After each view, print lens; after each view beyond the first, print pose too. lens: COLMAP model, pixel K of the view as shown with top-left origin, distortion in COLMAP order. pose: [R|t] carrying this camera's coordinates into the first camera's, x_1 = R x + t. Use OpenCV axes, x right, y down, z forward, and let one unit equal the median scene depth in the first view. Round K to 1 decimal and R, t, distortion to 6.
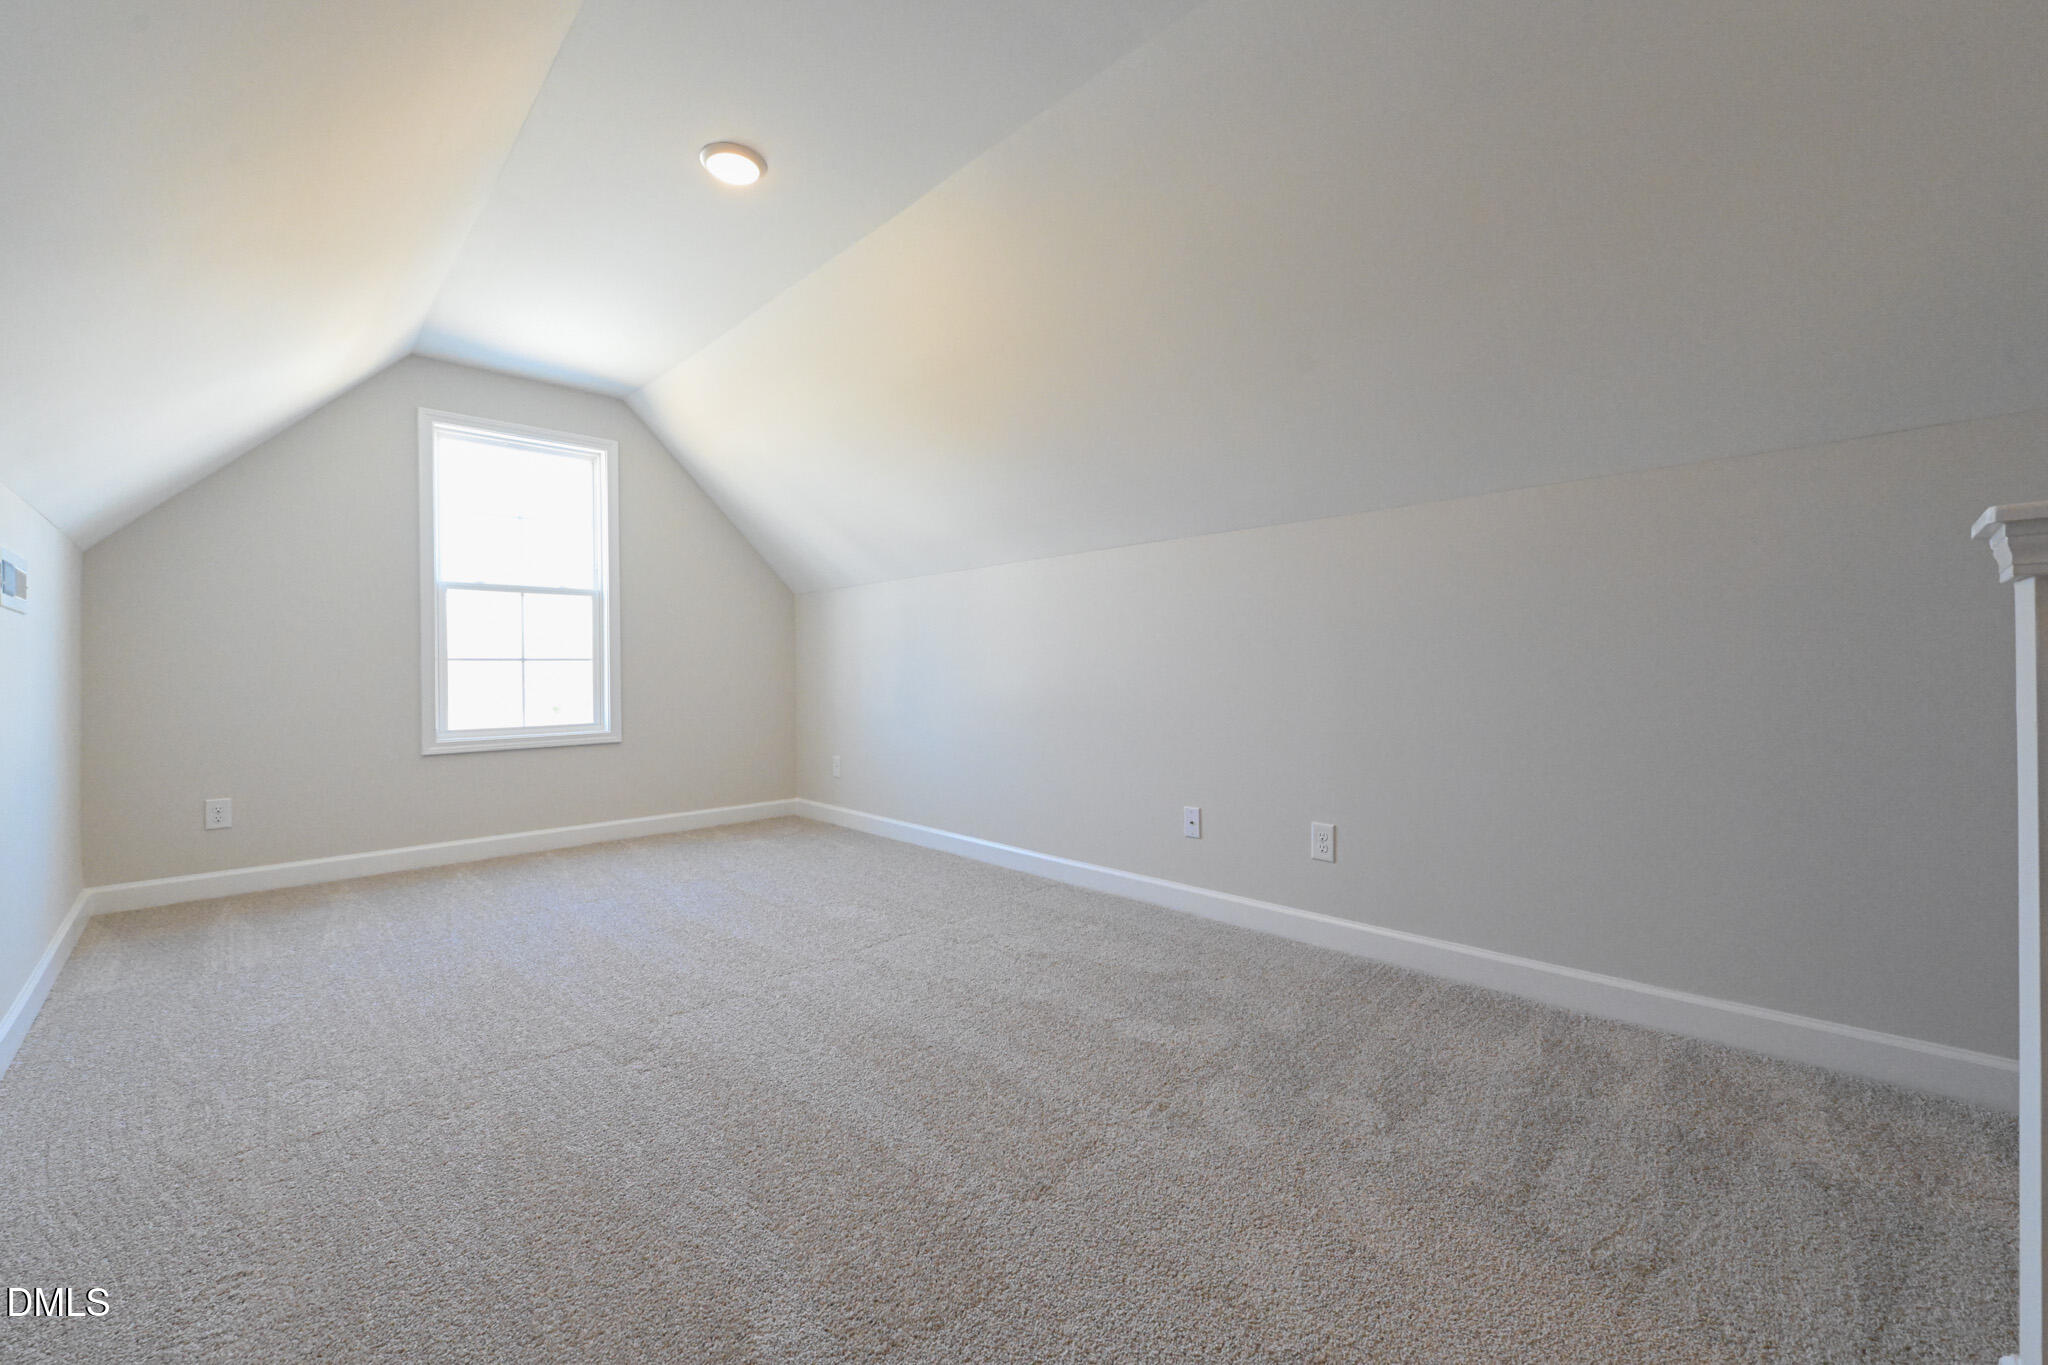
lens RADIAL K [[805.7, 0, 1025.5], [0, 805.7, 672.1], [0, 0, 1]] dist [-0.007936, -0.000425]
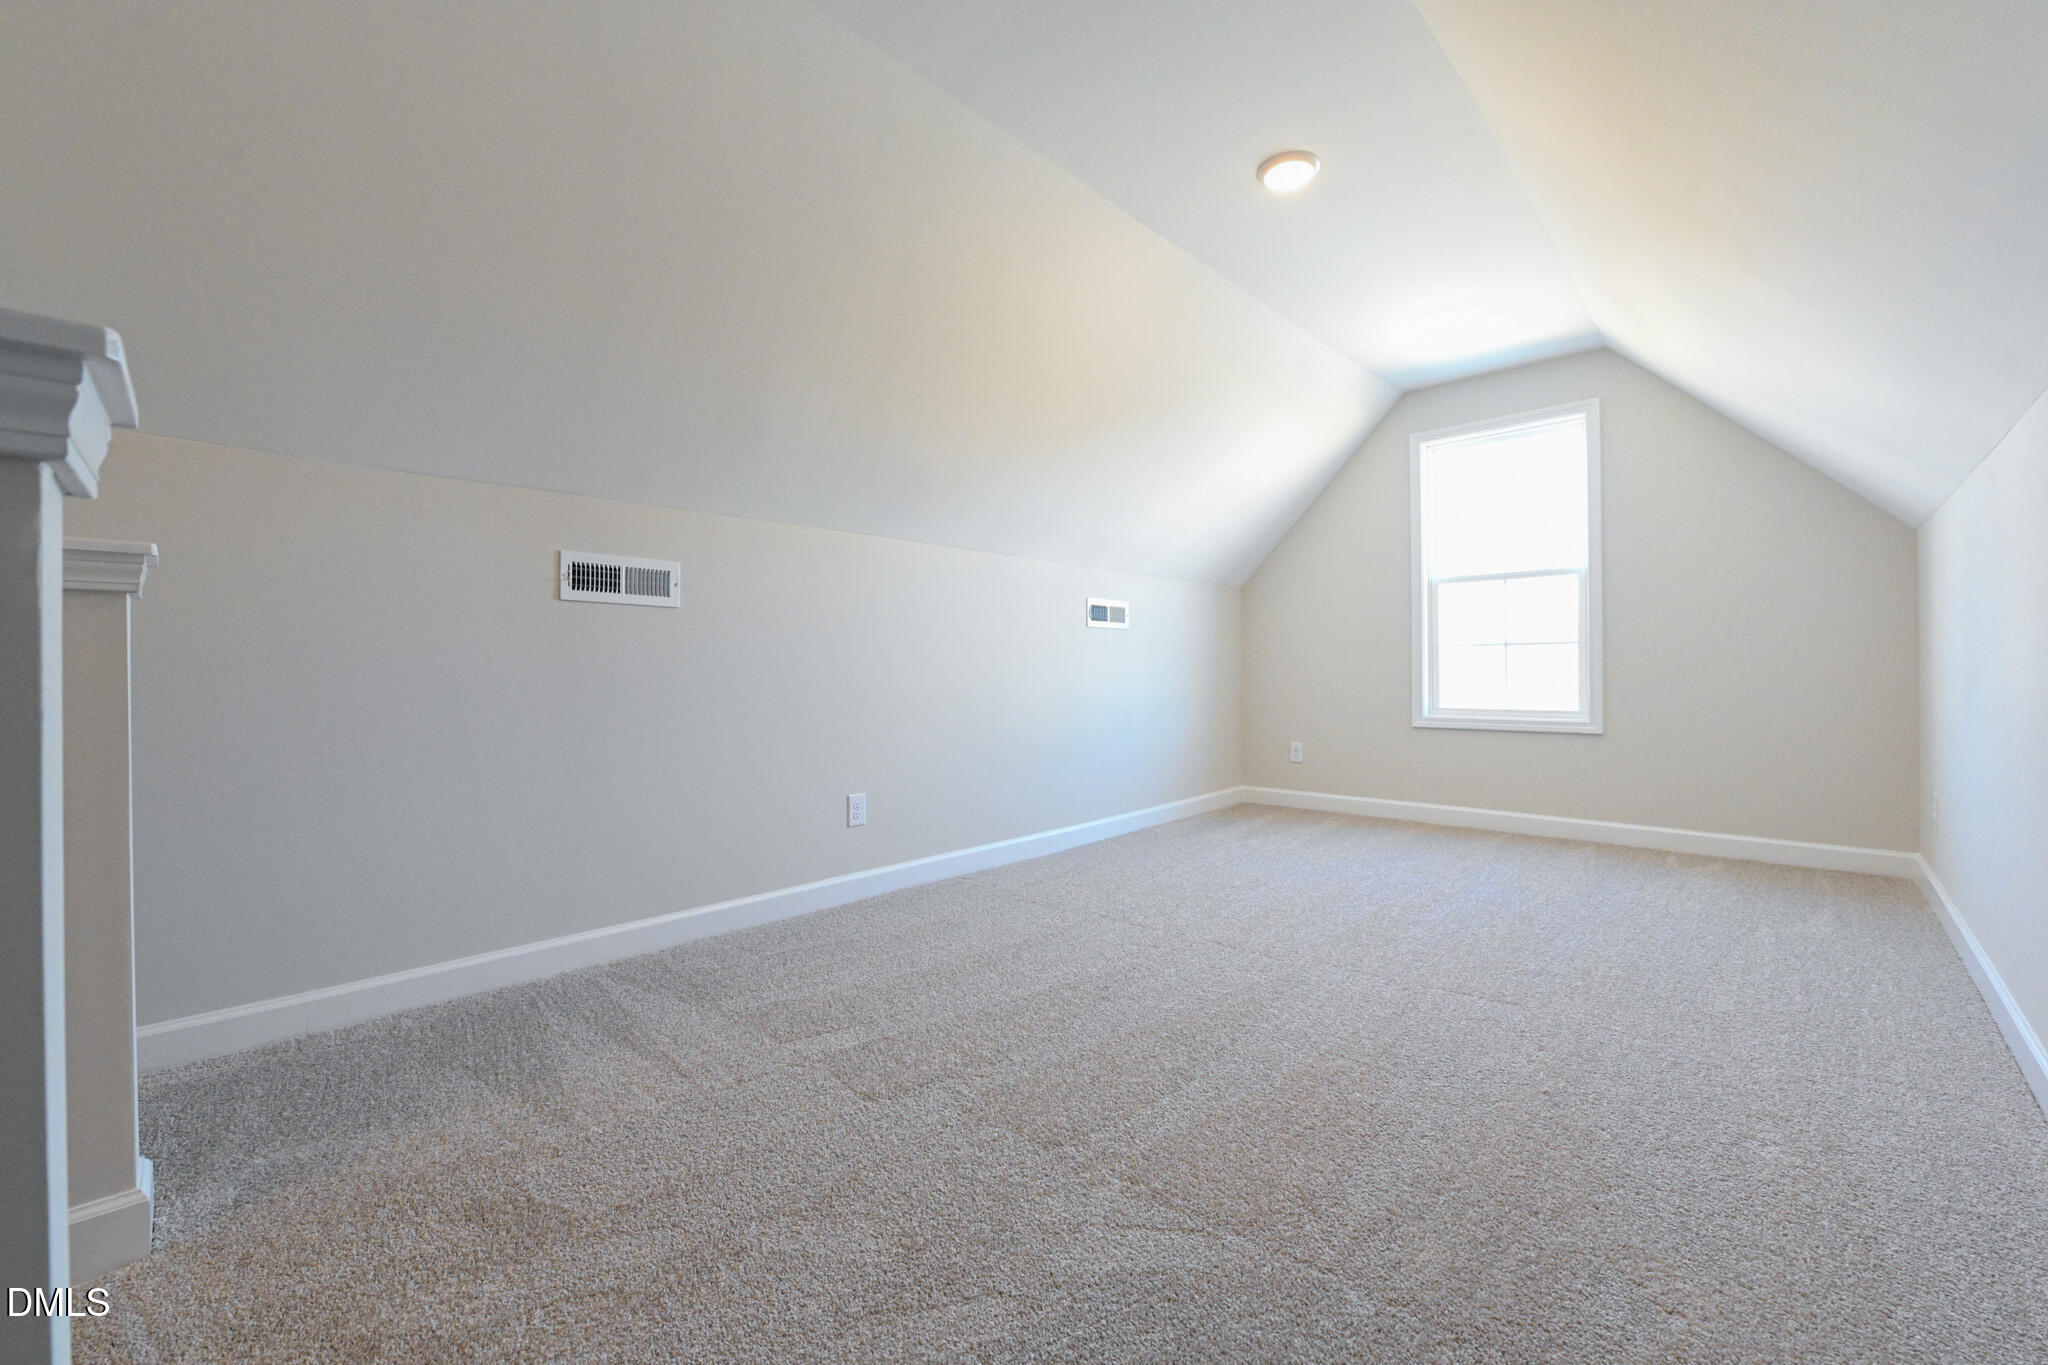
lens RADIAL K [[805.7, 0, 1025.5], [0, 805.7, 672.1], [0, 0, 1]] dist [-0.007936, -0.000425]
pose [[0.042333, 0.018109, -0.998939, 0.391399], [0.009412, 0.999784, 0.018523, -0.005605], [0.999059, -0.010186, 0.042154, 0.353034]]
